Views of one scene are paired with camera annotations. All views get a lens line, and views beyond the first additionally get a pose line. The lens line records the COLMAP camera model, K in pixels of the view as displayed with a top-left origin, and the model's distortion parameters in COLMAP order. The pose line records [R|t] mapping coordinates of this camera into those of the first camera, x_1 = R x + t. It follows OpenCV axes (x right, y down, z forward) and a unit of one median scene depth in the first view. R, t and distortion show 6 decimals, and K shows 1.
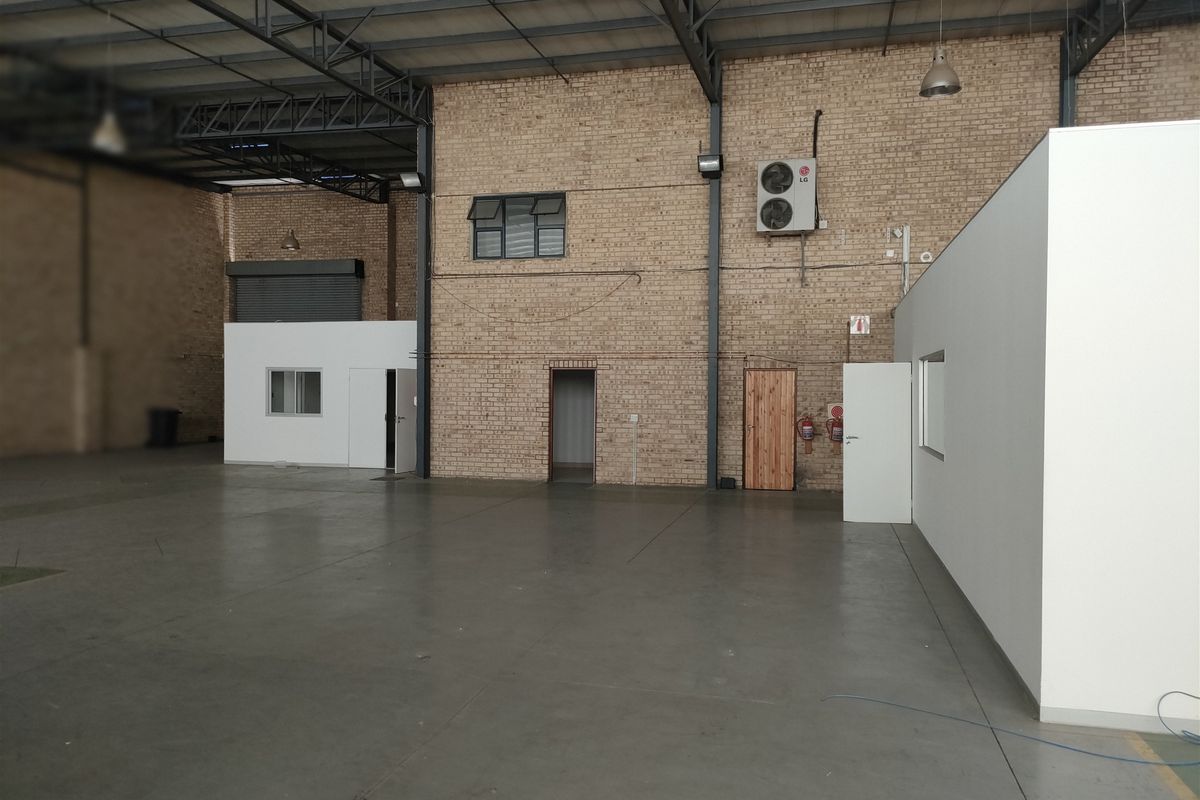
lens RADIAL K [[874.3, 0, 600.0], [0, 874.3, 400.0], [0, 0, 1]] dist [0.064153, -0.065078]
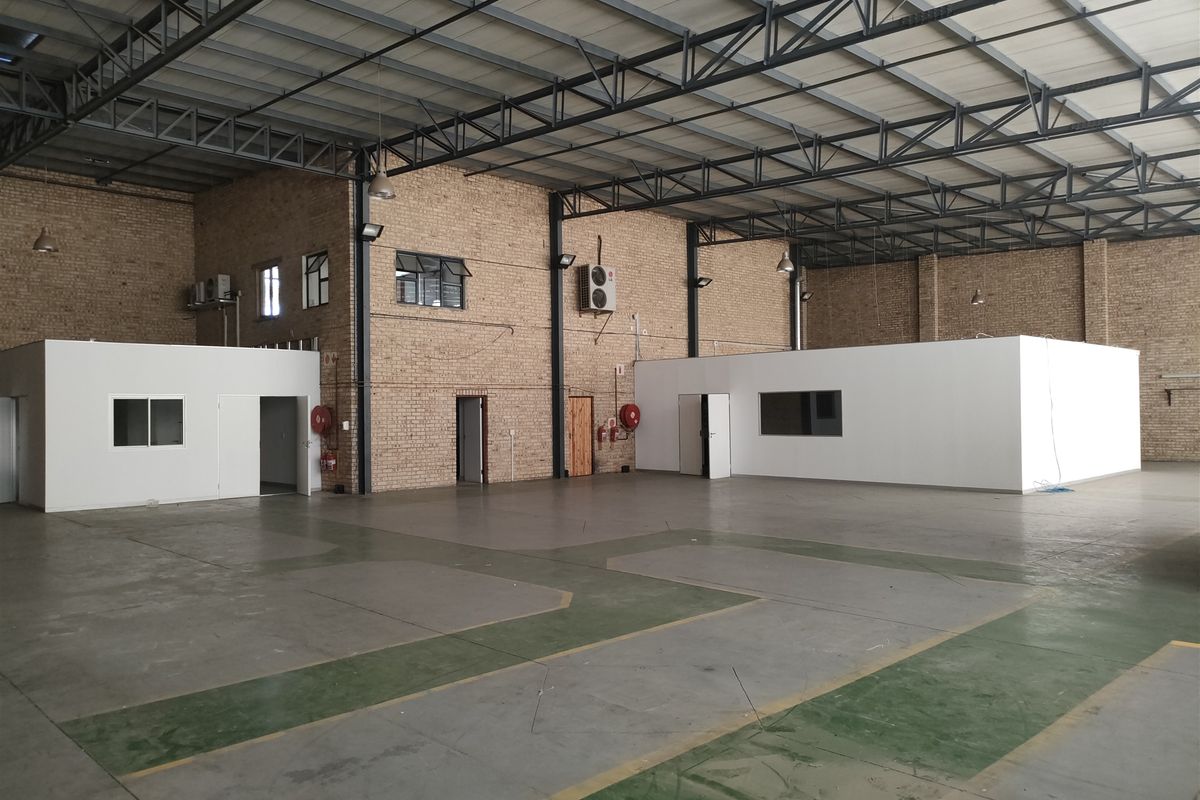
lens RADIAL K [[874.3, 0, 600.0], [0, 874.3, 400.0], [0, 0, 1]] dist [0.064153, -0.065078]
pose [[0.519752, -0.003828, 0.854309, -1.073617], [0.027410, 0.999550, -0.012197, -0.009607], [-0.853877, 0.029756, 0.519623, 0.173145]]
